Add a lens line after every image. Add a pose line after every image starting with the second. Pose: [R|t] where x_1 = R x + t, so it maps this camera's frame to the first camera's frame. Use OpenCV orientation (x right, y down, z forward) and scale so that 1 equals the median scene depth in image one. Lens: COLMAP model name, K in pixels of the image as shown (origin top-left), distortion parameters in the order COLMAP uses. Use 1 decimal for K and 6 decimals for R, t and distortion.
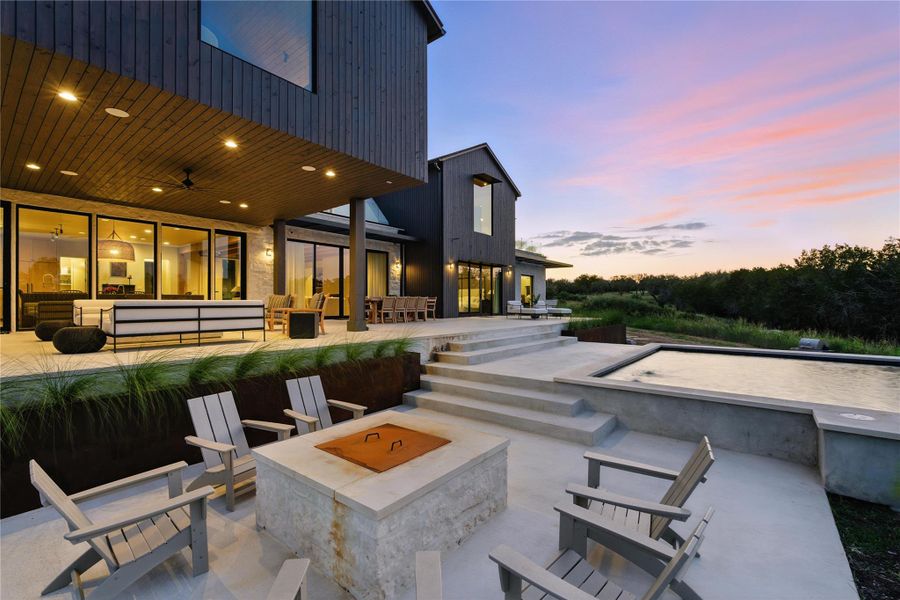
lens RADIAL K [[401.0, 0, 451.0], [0, 401.0, 303.3], [0, 0, 1]] dist [0.000617, -0.000110]
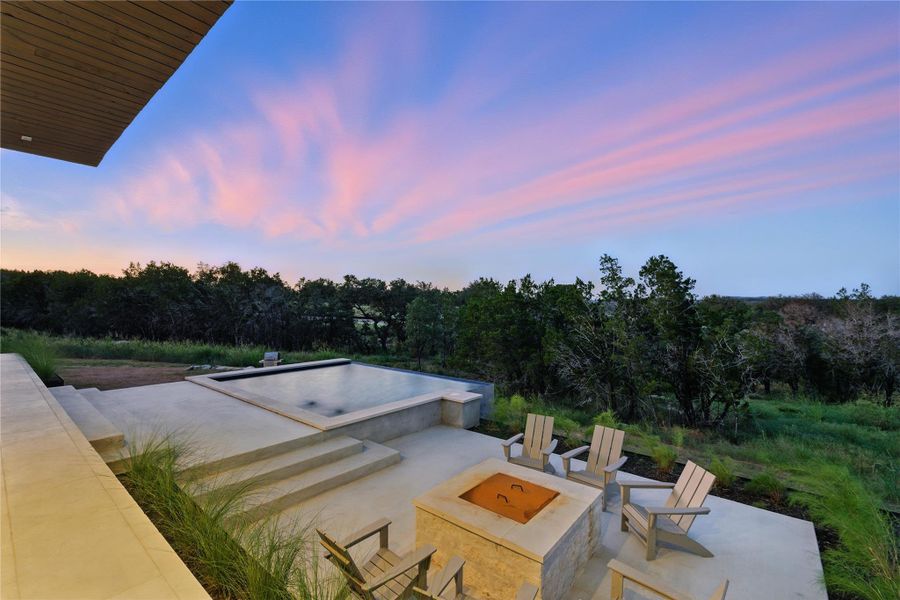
lens RADIAL K [[401.0, 0, 451.0], [0, 401.0, 303.3], [0, 0, 1]] dist [0.000617, -0.000110]
pose [[0.000189, 0.001182, 0.999999, -0.825314], [-0.013695, 0.999906, -0.001179, -0.152207], [-0.999906, -0.013694, 0.000205, 0.669173]]
